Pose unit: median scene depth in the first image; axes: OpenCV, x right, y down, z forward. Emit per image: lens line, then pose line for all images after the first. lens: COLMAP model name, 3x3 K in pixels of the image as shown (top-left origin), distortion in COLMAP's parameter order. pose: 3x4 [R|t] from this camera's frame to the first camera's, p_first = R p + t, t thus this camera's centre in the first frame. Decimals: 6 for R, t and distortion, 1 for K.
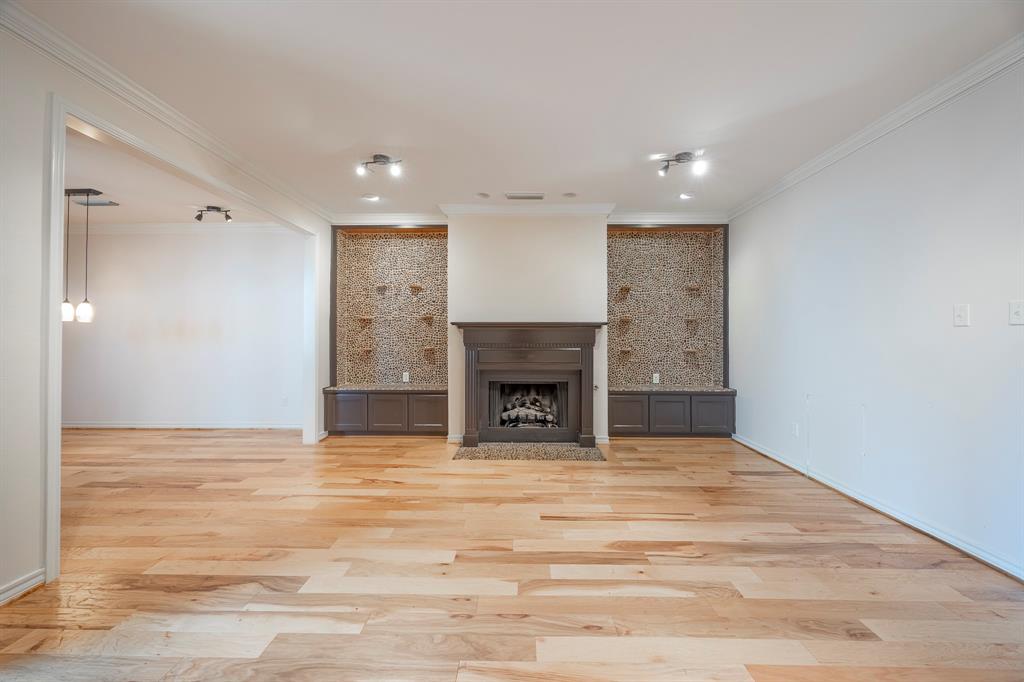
lens RADIAL K [[393.8, 0, 513.5], [0, 393.8, 338.5], [0, 0, 1]] dist [-0.000547, -0.000656]
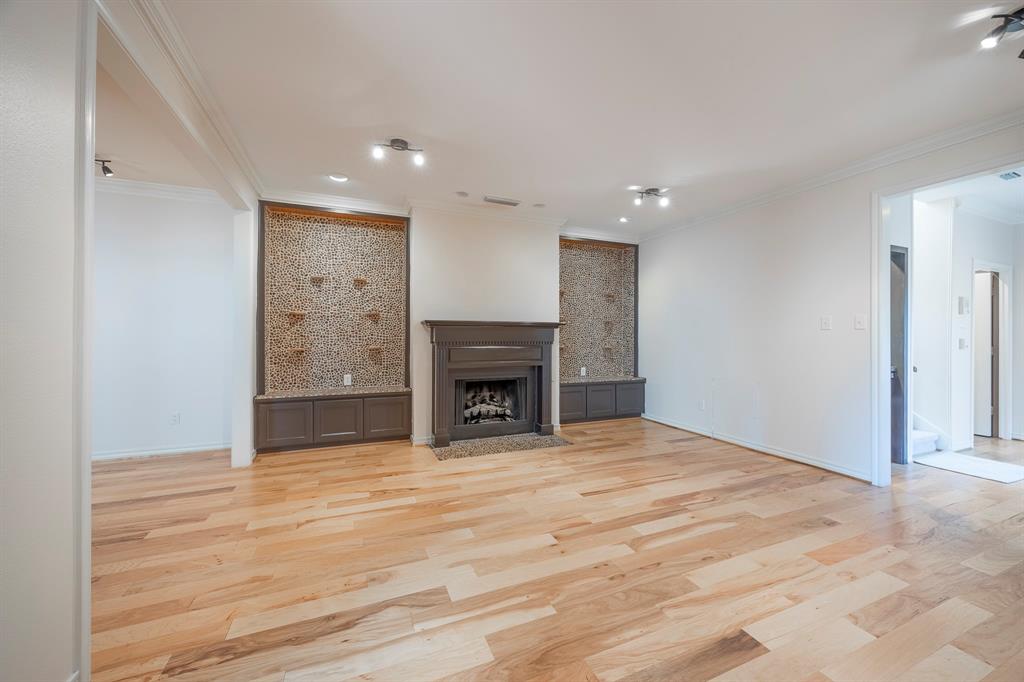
lens RADIAL K [[393.8, 0, 516.8], [0, 393.8, 339.2], [0, 0, 1]] dist [-0.000547, -0.000656]
pose [[0.912228, -0.001791, 0.409679, -0.363781], [-0.000749, 0.999981, 0.006038, -0.000929], [-0.409683, -0.005815, 0.912210, 0.027555]]
